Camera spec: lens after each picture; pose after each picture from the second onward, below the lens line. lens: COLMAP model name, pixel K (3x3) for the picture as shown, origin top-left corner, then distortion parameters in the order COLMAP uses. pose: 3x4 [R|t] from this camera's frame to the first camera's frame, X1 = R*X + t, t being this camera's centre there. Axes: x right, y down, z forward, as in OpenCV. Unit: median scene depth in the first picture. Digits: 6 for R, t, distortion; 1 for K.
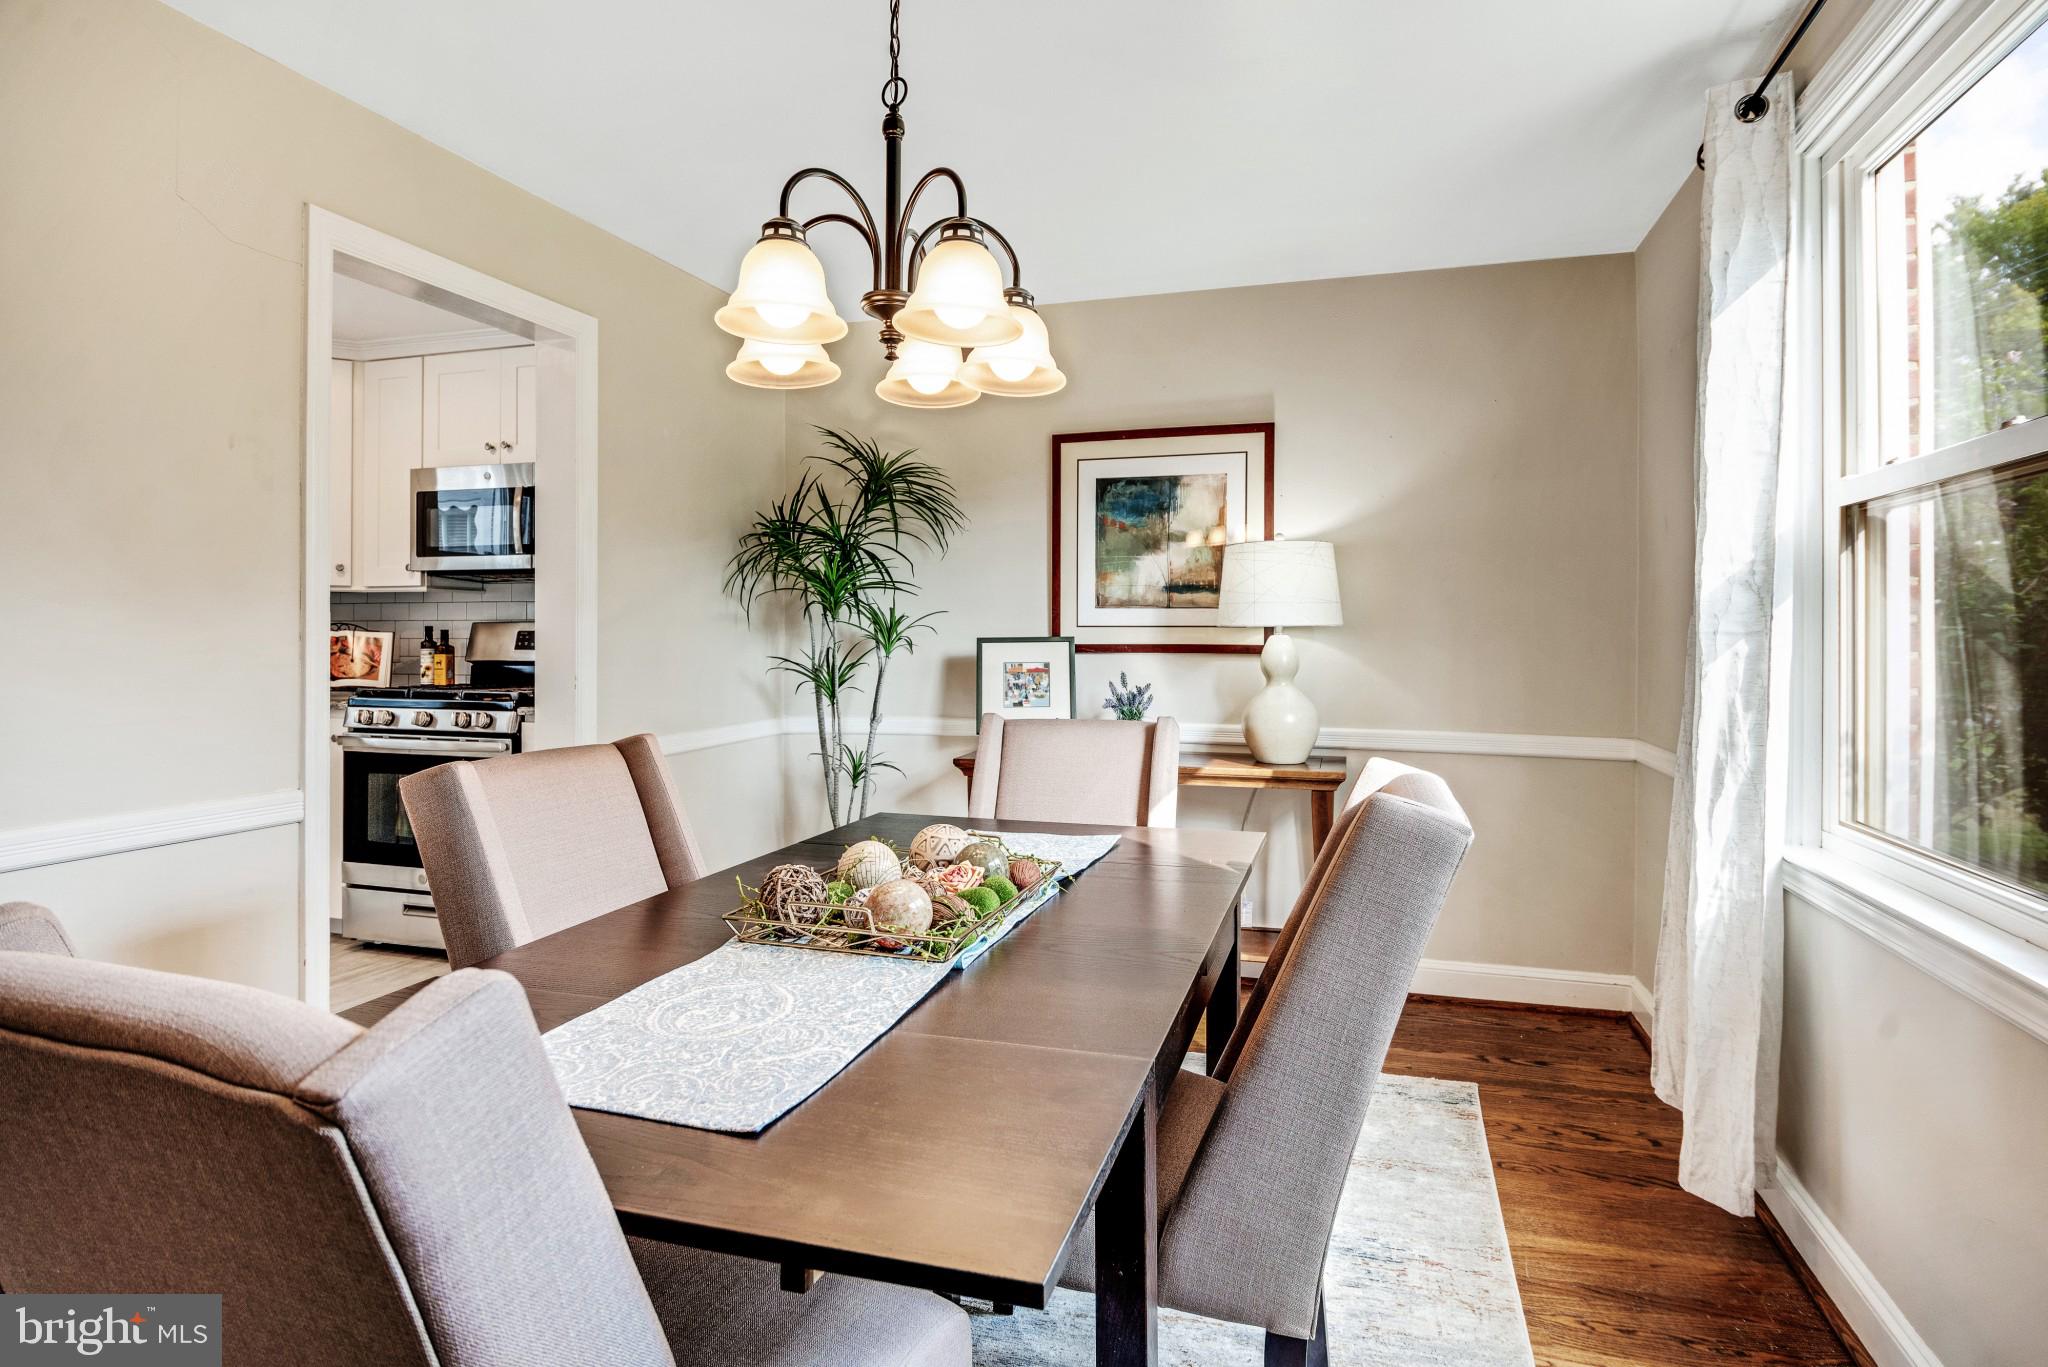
lens RADIAL K [[1104.0, 0, 1025.8], [0, 1104.0, 636.3], [0, 0, 1]] dist [0.004822, -0.016189]
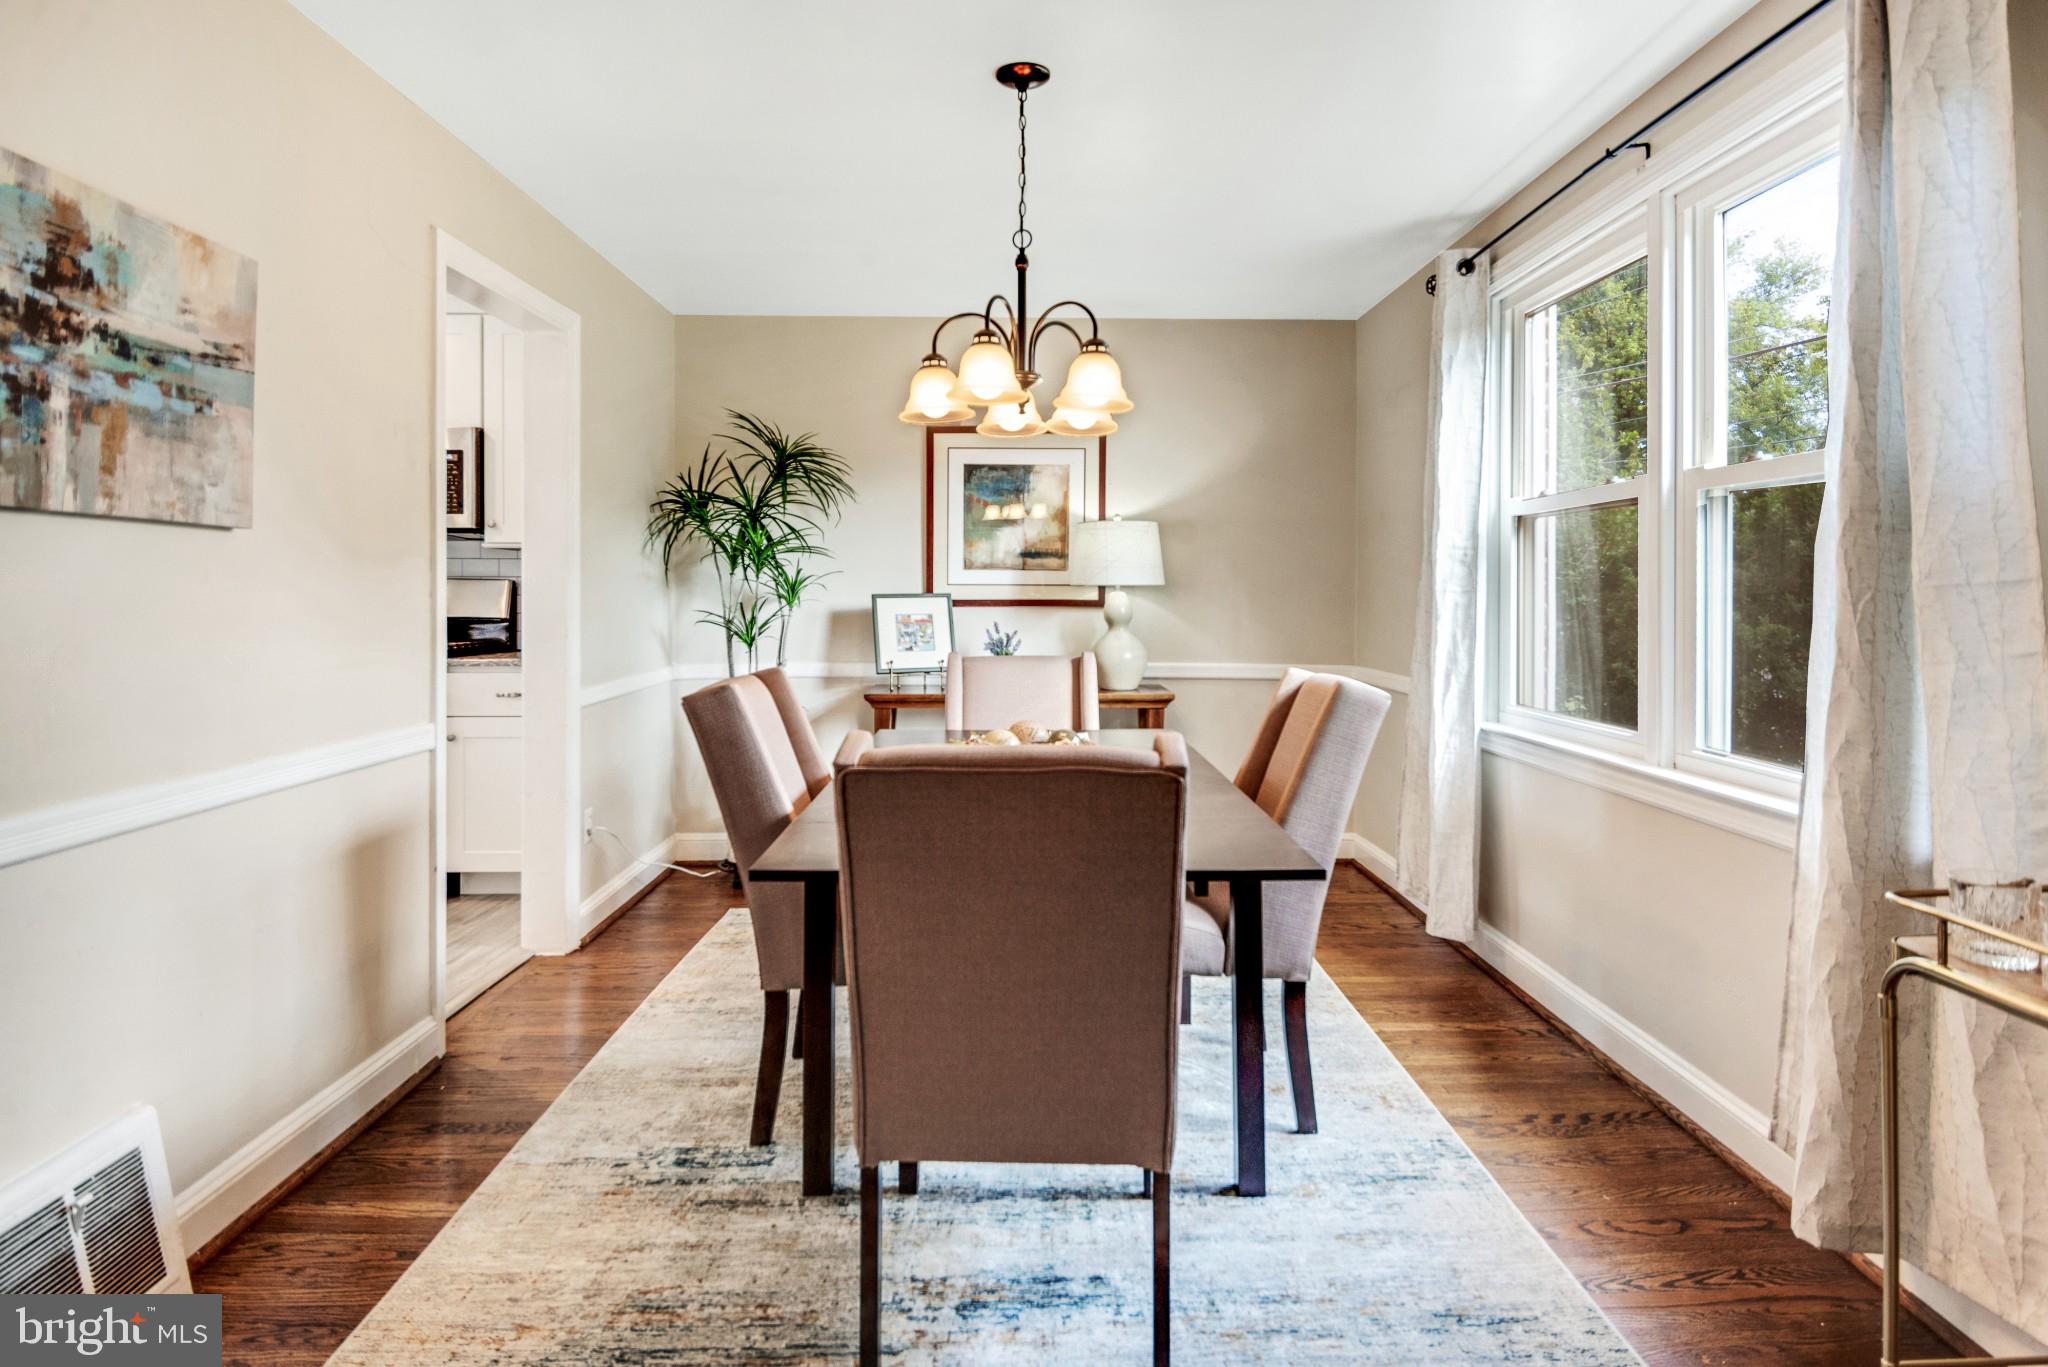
lens RADIAL K [[1124.4, 0, 1020.0], [0, 1124.4, 598.4], [0, 0, 1]] dist [0.002667, 0.000234]
pose [[0.953341, -0.001968, 0.301889, -0.265164], [-0.000078, 0.999977, 0.006764, -0.002288], [-0.301895, -0.006472, 0.953319, -0.218723]]
